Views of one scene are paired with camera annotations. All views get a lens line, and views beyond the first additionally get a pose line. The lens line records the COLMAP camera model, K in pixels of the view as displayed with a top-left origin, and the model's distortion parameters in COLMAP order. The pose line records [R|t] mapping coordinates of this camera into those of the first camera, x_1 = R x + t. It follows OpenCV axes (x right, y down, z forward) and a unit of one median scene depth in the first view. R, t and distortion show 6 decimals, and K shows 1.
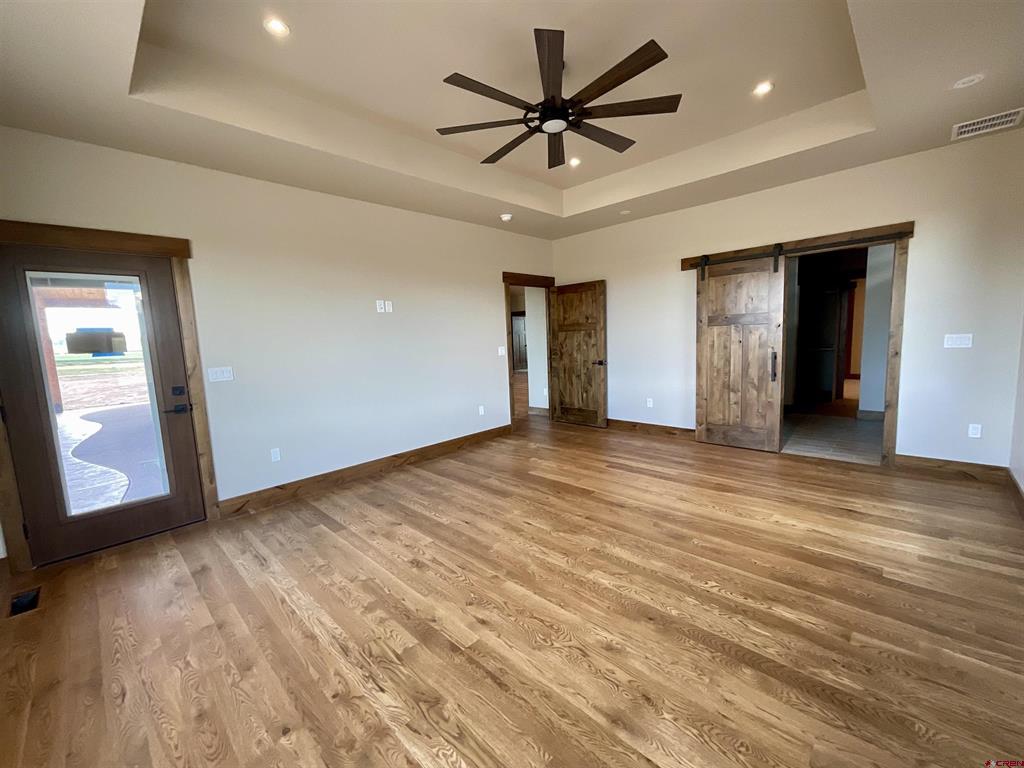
lens RADIAL K [[417.9, 0, 512.0], [0, 417.9, 386.1], [0, 0, 1]] dist [0.001994, -0.000042]
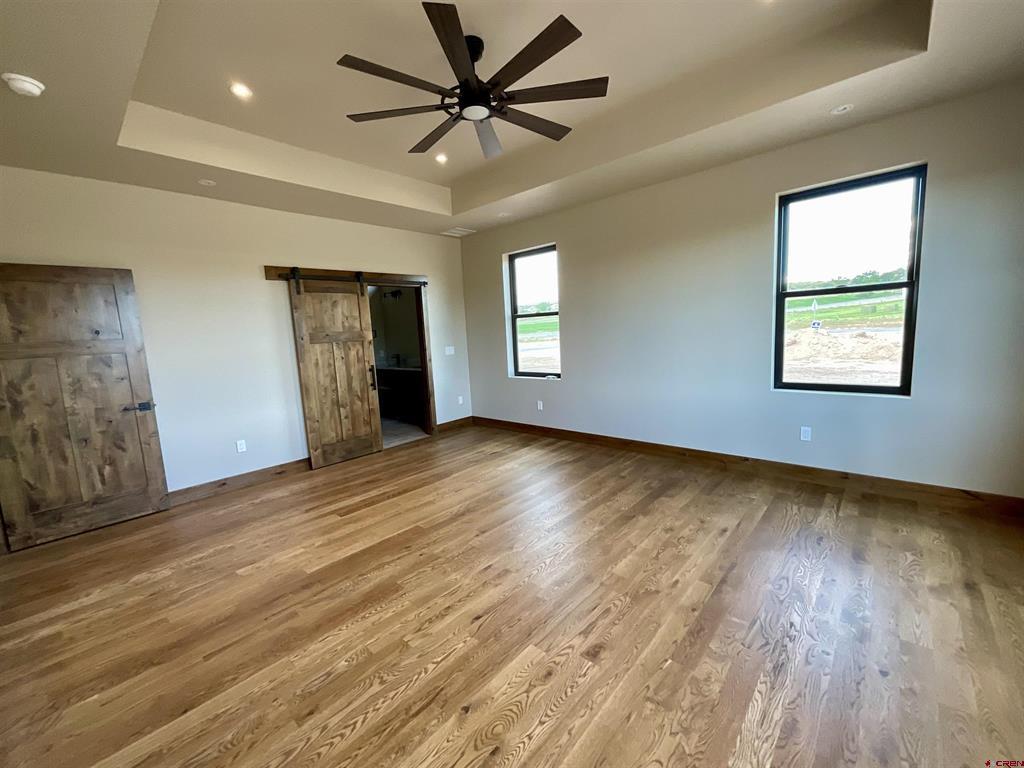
lens RADIAL K [[417.9, 0, 511.3], [0, 417.9, 382.7], [0, 0, 1]] dist [0.001994, -0.000042]
pose [[-0.033032, -0.079968, 0.996250, -0.536331], [0.175105, 0.980913, 0.084543, -0.063125], [-0.983996, 0.177241, -0.018399, 0.645000]]
